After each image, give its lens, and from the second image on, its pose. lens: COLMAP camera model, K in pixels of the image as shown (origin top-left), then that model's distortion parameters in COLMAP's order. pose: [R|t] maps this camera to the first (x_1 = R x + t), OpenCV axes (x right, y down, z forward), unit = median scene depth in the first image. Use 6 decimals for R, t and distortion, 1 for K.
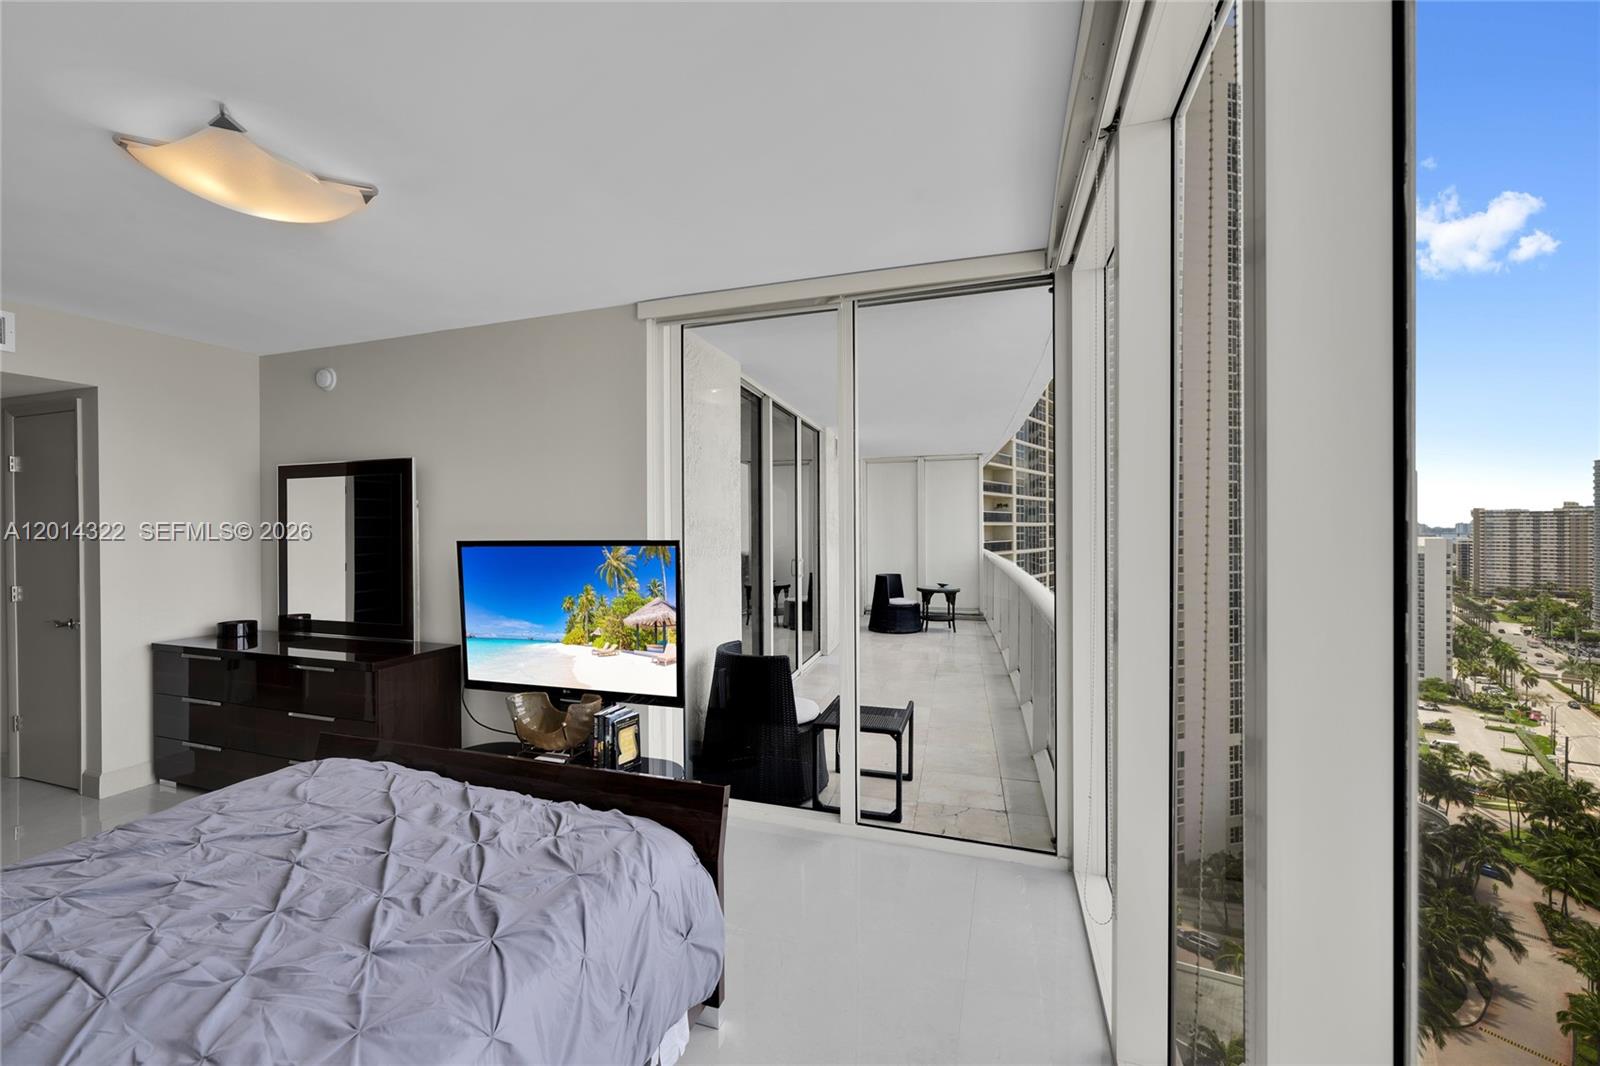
lens RADIAL K [[634.6, 0, 801.1], [0, 634.6, 533.3], [0, 0, 1]] dist [0.000322, 0.000144]
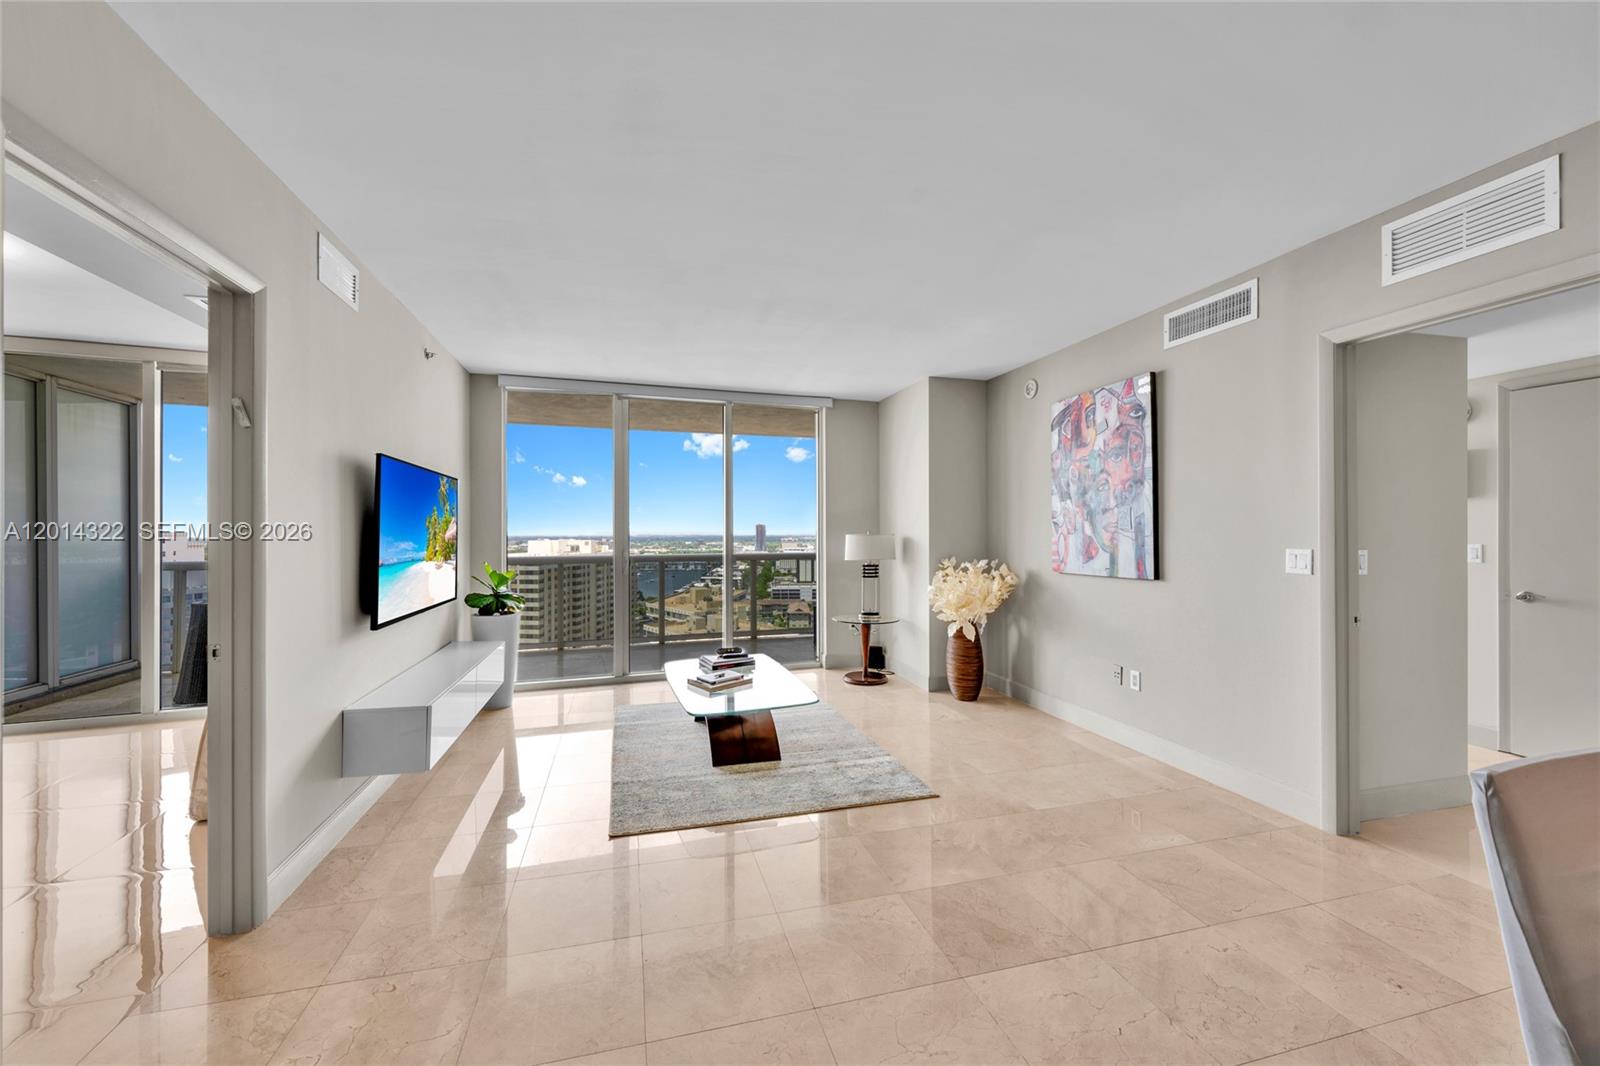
lens RADIAL K [[634.6, 0, 794.7], [0, 634.6, 531.1], [0, 0, 1]] dist [0.000322, 0.000144]
pose [[-0.566162, 0.016407, 0.824131, -1.591165], [0.011134, 0.999863, -0.012256, 0.142098], [-0.824219, 0.002237, -0.566267, 1.098267]]
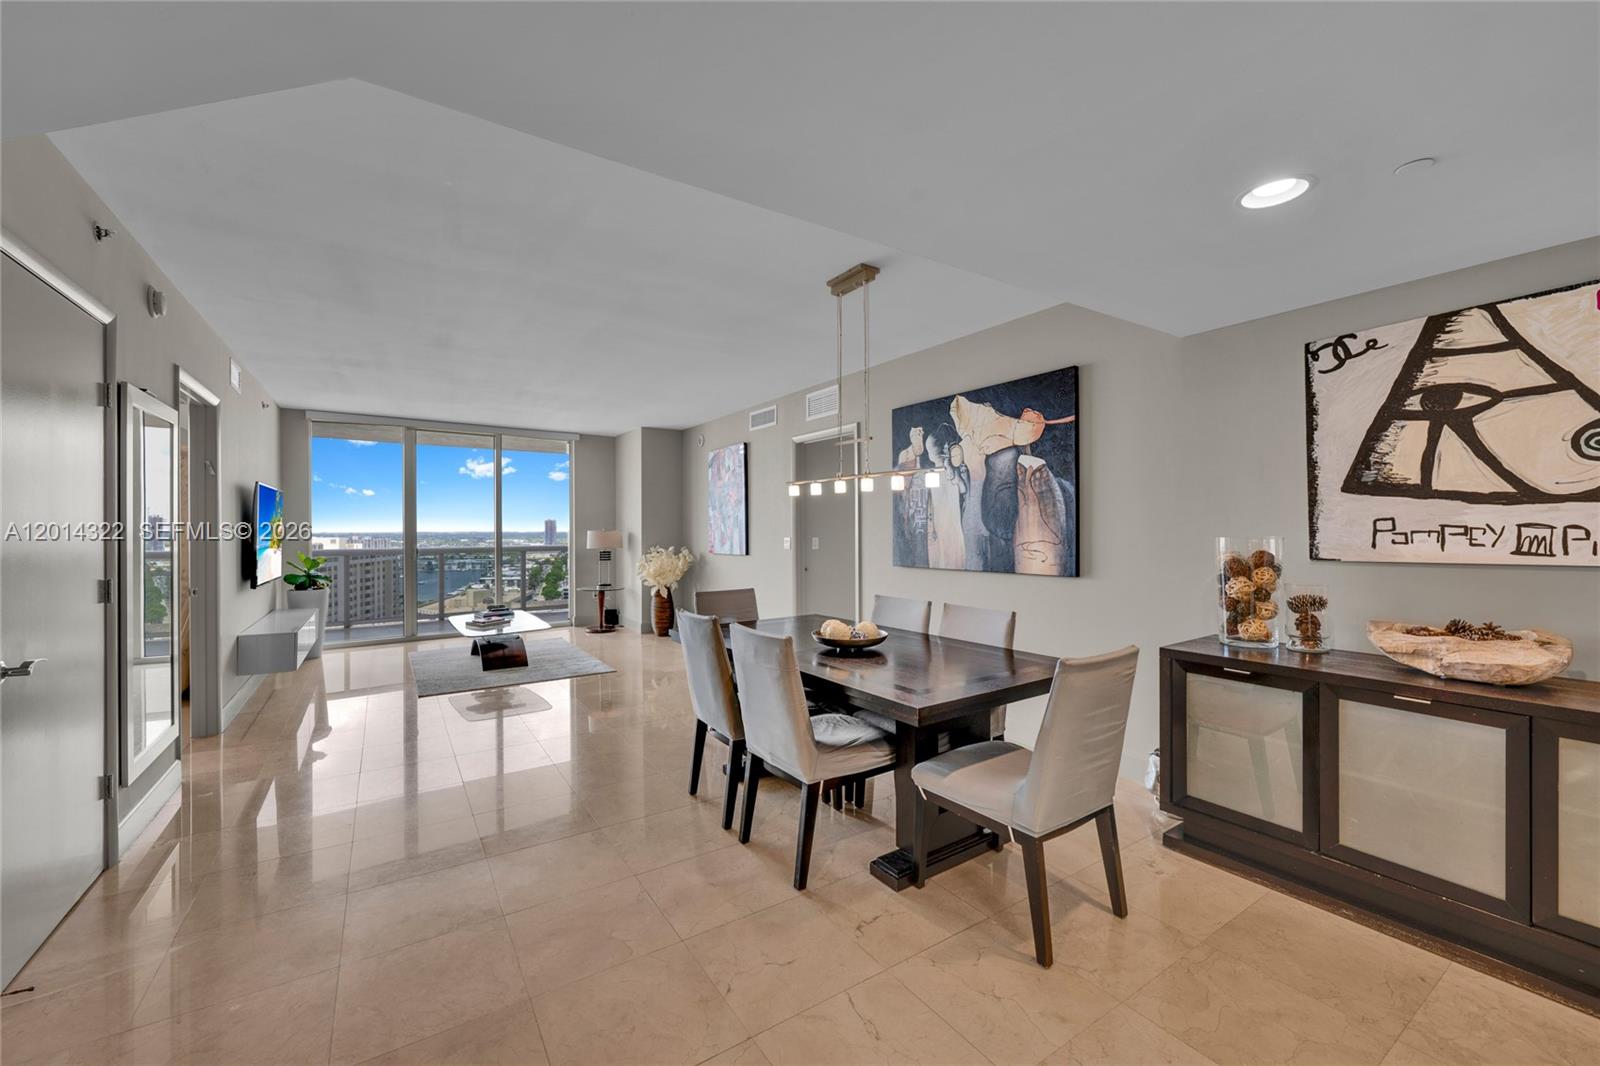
lens RADIAL K [[634.6, 0, 795.6], [0, 634.6, 530.3], [0, 0, 1]] dist [0.000322, 0.000144]
pose [[-0.794936, 0.013099, 0.606552, -2.366658], [0.013859, 0.999898, -0.003430, 0.149757], [-0.606535, 0.005680, -0.795036, 1.469698]]
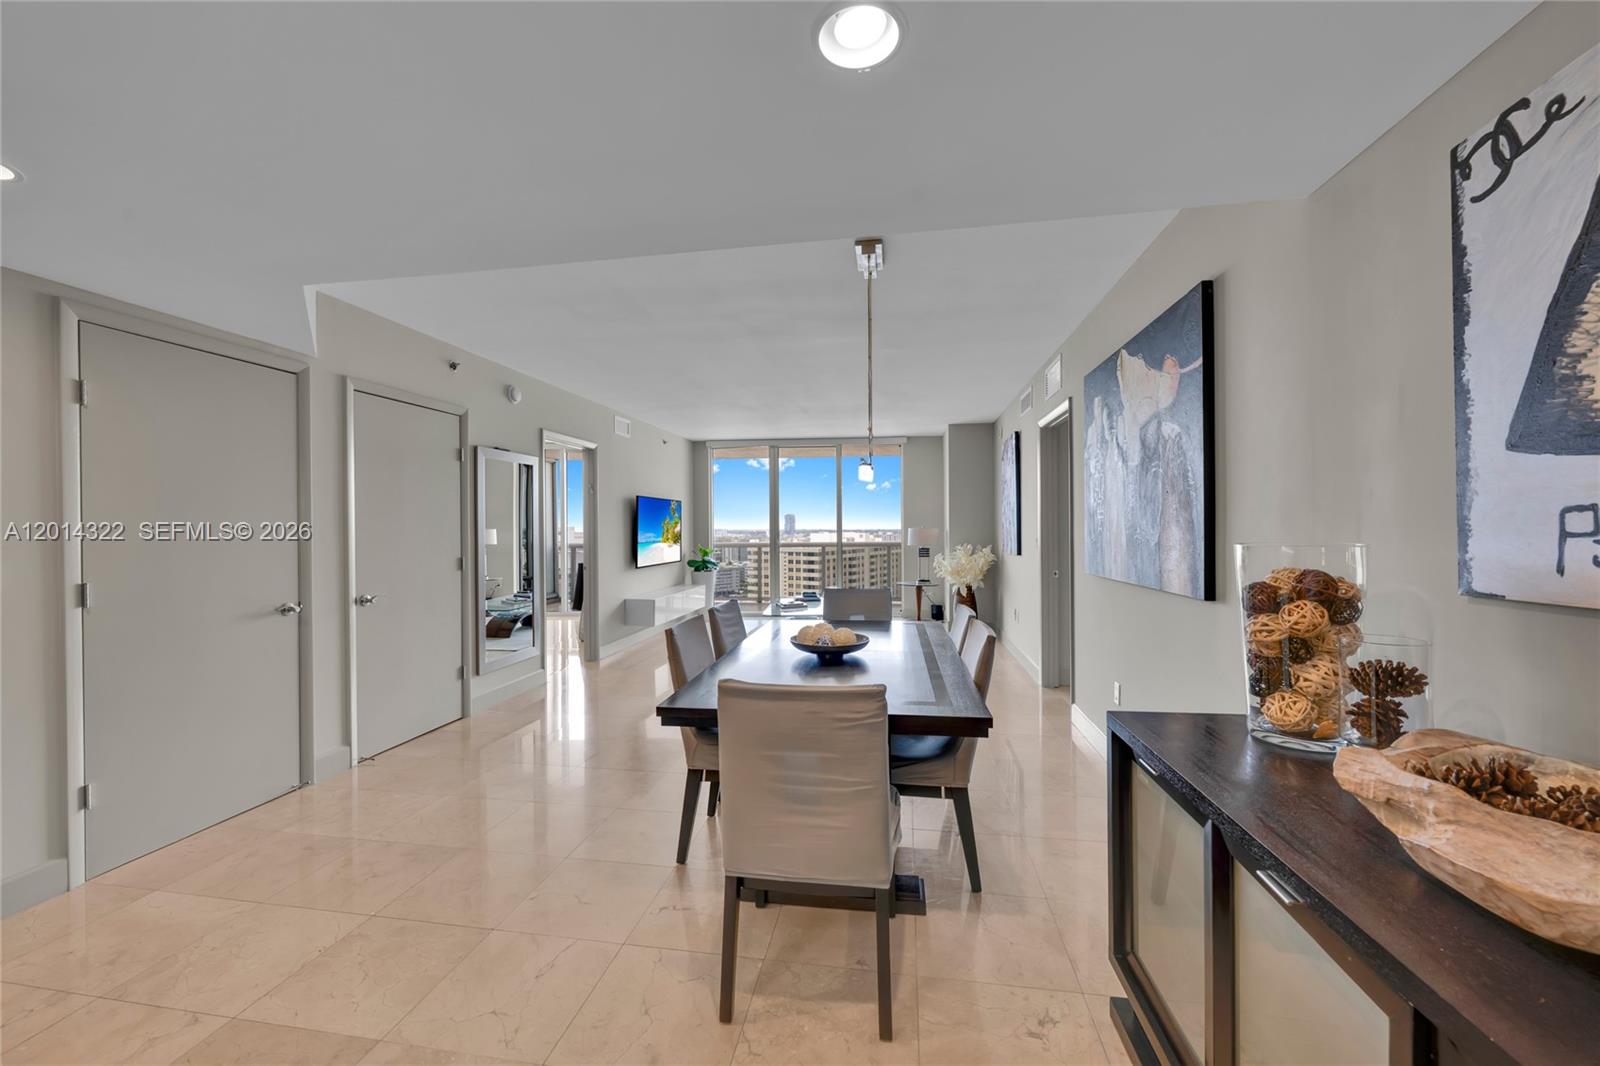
lens RADIAL K [[634.6, 0, 793.9], [0, 634.6, 531.6], [0, 0, 1]] dist [0.000322, 0.000144]
pose [[-0.171856, 0.006662, 0.985100, -2.696201], [0.010817, 0.999930, -0.004876, 0.152805], [-0.985063, 0.009817, -0.171916, 0.929802]]
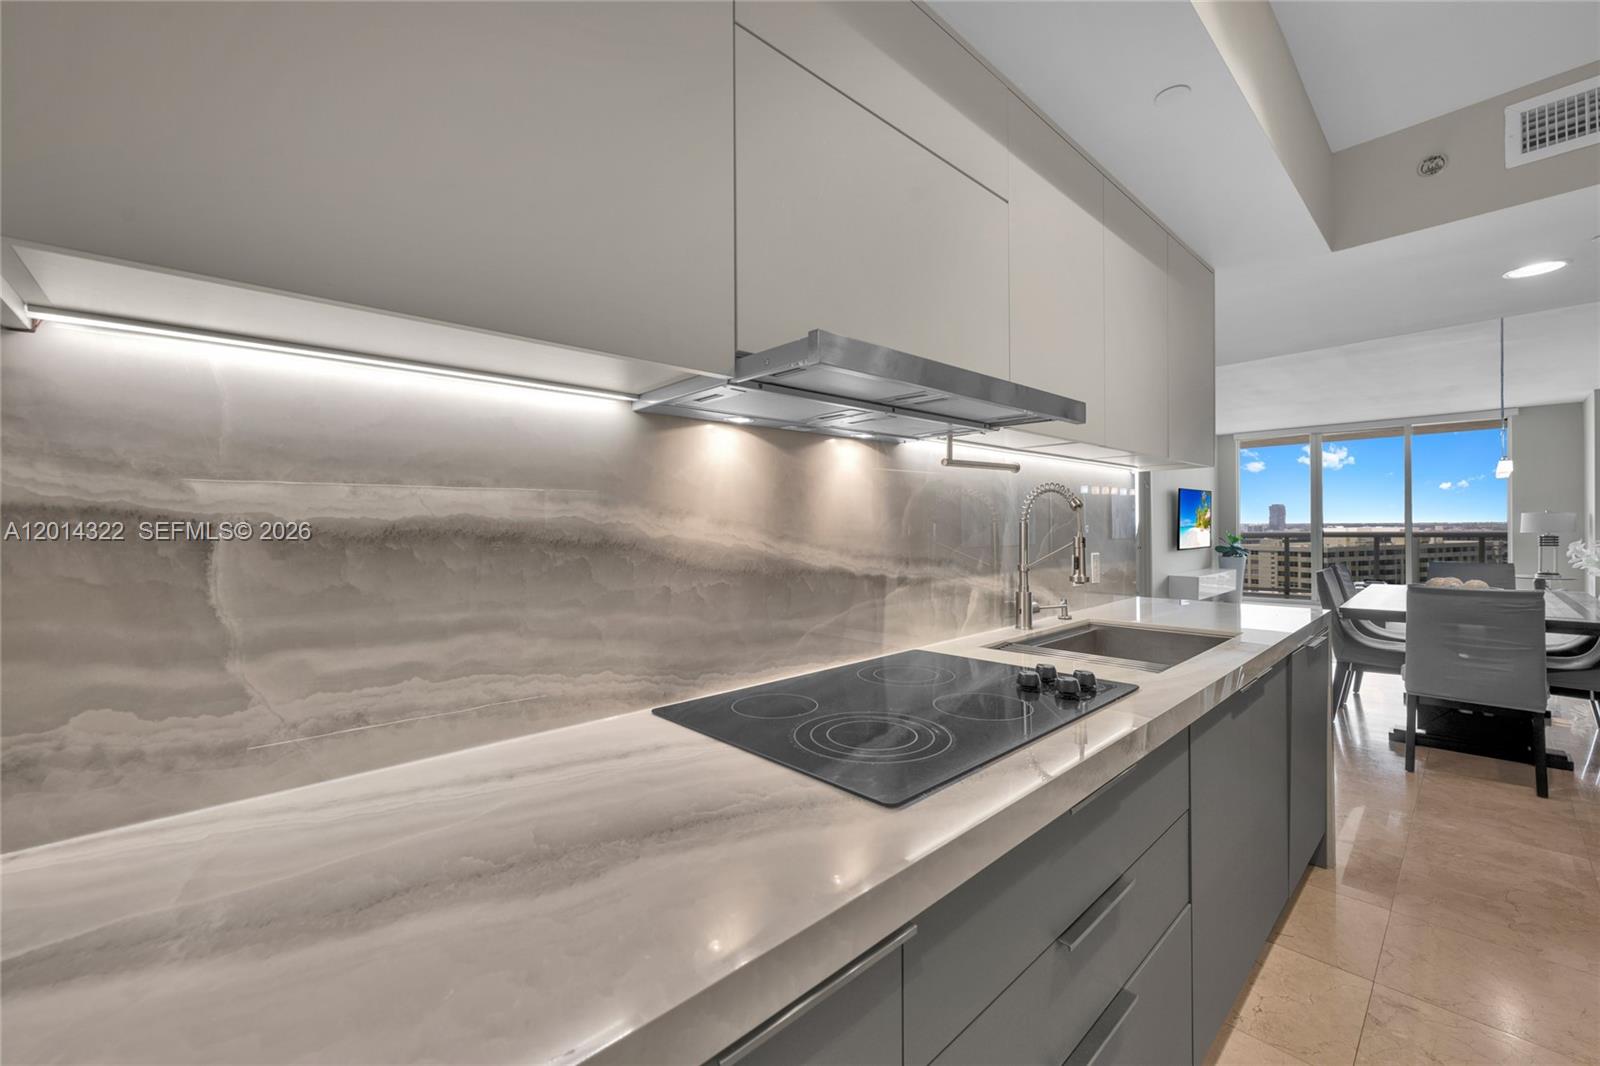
lens RADIAL K [[634.6, 0, 793.3], [0, 634.6, 530.1], [0, 0, 1]] dist [0.000322, 0.000144]
pose [[0.466401, 0.001410, 0.884572, -3.408487], [0.007518, 0.999956, -0.005558, 0.183775], [-0.884542, 0.009243, 0.466370, 1.251614]]
